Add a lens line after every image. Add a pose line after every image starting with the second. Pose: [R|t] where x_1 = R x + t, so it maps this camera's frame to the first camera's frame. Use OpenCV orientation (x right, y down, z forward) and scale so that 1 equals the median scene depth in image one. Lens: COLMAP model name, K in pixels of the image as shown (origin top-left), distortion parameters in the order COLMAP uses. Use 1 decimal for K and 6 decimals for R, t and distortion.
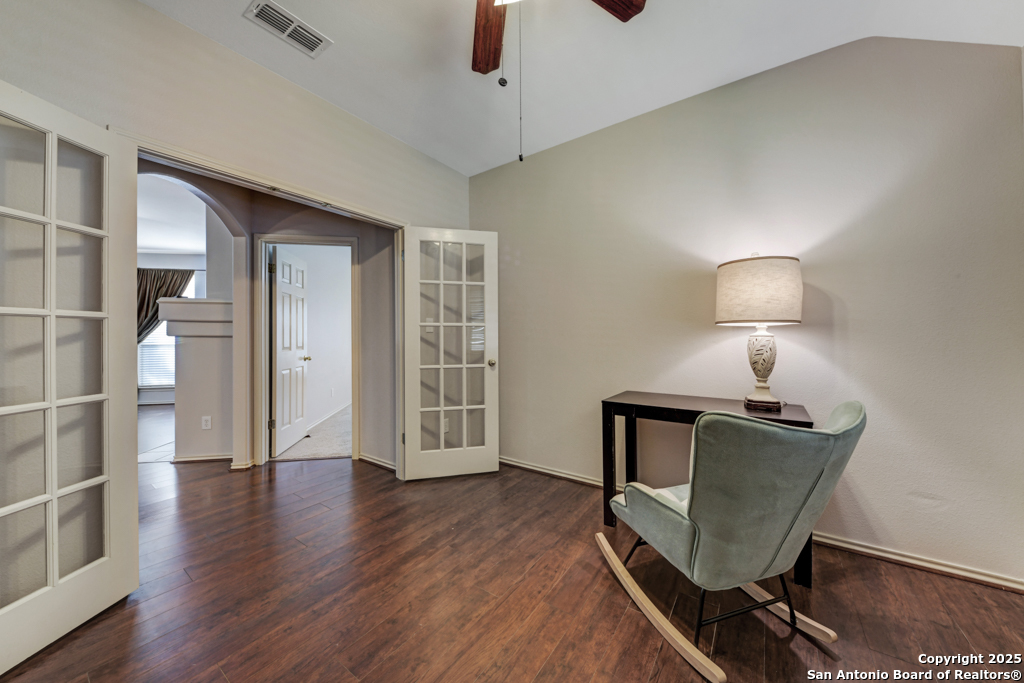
lens RADIAL K [[351.6, 0, 509.1], [0, 351.6, 343.6], [0, 0, 1]] dist [0.013762, -0.007662]
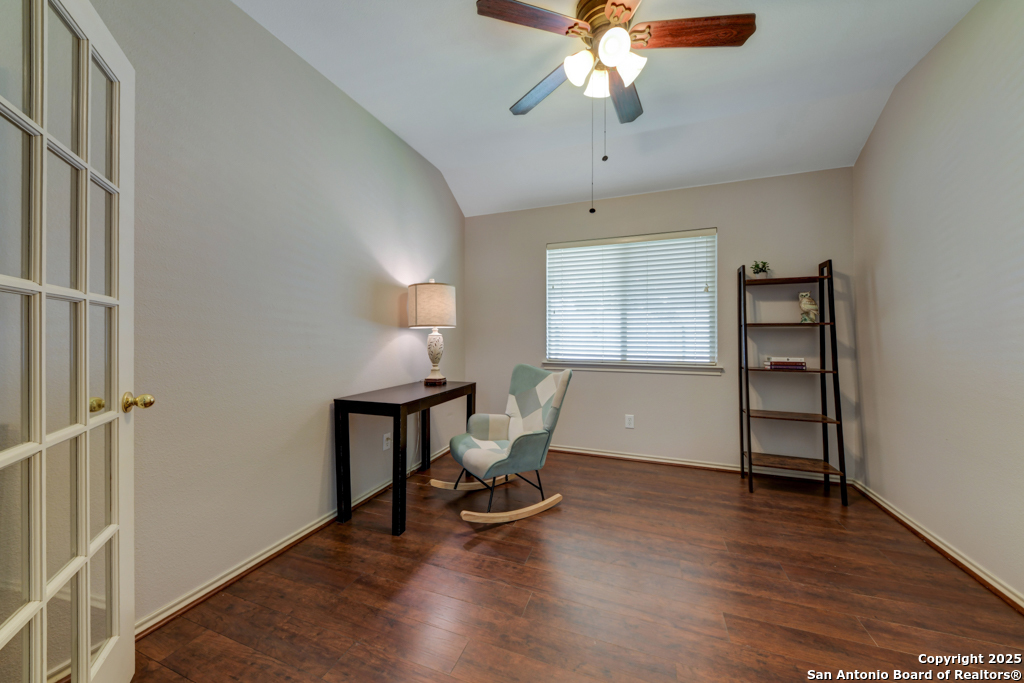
lens RADIAL K [[351.6, 0, 509.1], [0, 351.6, 343.6], [0, 0, 1]] dist [0.013762, -0.007662]
pose [[-0.257155, -0.013422, 0.966277, -0.813088], [0.026224, 0.999438, 0.020861, -0.010323], [-0.966014, 0.030704, -0.256658, 1.081778]]
